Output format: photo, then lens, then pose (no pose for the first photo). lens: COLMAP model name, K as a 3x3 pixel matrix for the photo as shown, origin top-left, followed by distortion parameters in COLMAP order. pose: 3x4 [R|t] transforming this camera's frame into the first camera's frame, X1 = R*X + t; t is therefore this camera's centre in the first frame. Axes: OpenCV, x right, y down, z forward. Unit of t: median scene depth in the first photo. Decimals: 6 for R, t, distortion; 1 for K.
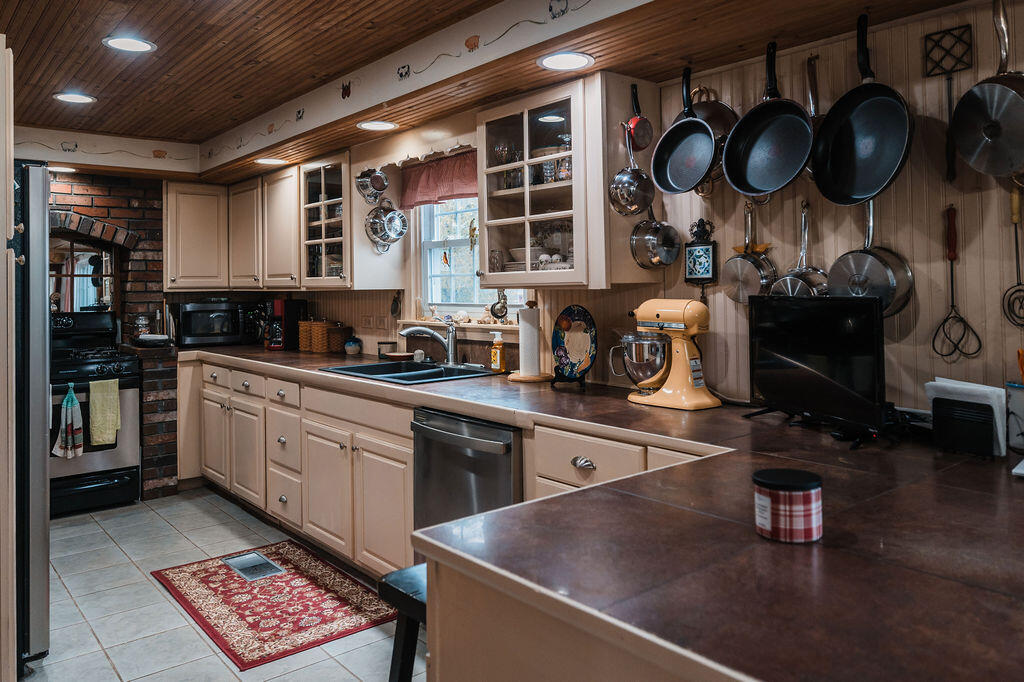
lens RADIAL K [[735.9, 0, 512.8], [0, 735.9, 282.9], [0, 0, 1]] dist [0.005826, 0.005933]
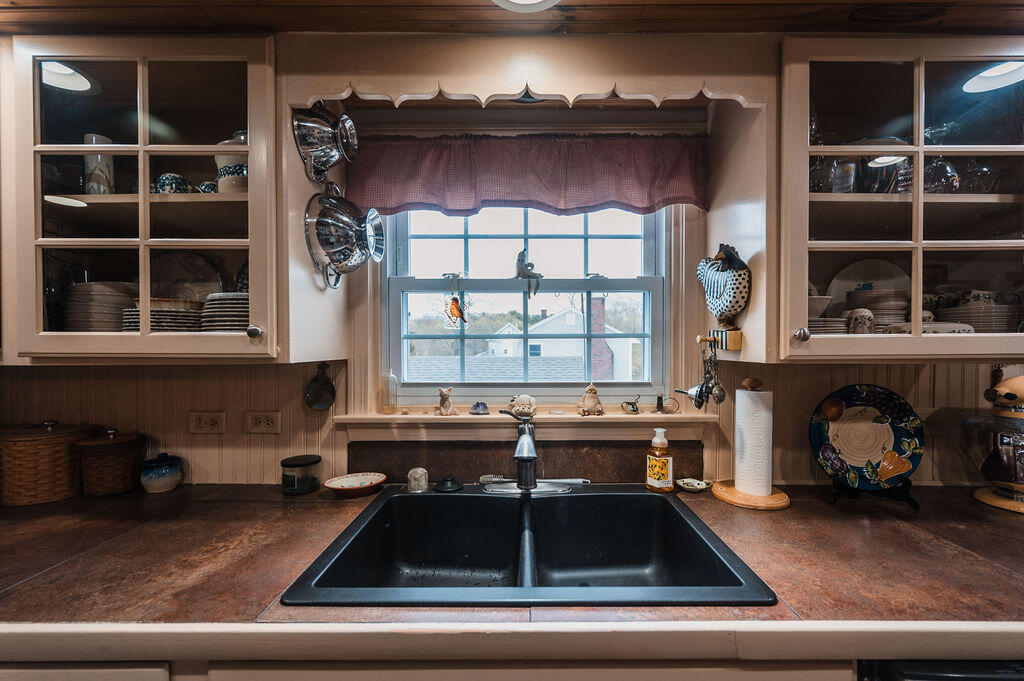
lens RADIAL K [[409.5, 0, 523.3], [0, 409.5, 352.1], [0, 0, 1]] dist [0.000998, 0.000054]
pose [[0.641673, -0.002617, 0.766974, -0.402750], [-0.010397, 0.999873, 0.012111, -0.002353], [-0.766908, -0.015746, 0.641564, 0.946893]]
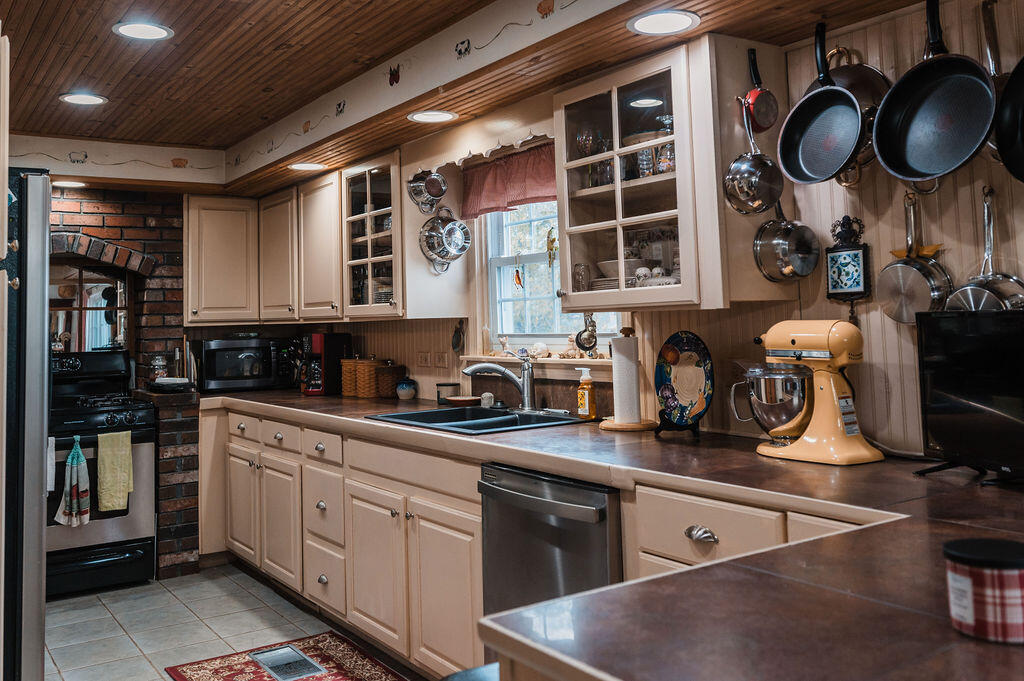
lens RADIAL K [[904.7, 0, 510.8], [0, 904.7, 263.7], [0, 0, 1]] dist [0.003270, 0.006563]
pose [[0.994779, -0.022974, -0.099430, -0.000913], [0.017397, 0.998245, -0.056598, 0.008985], [0.100556, 0.054573, 0.993434, 0.019392]]
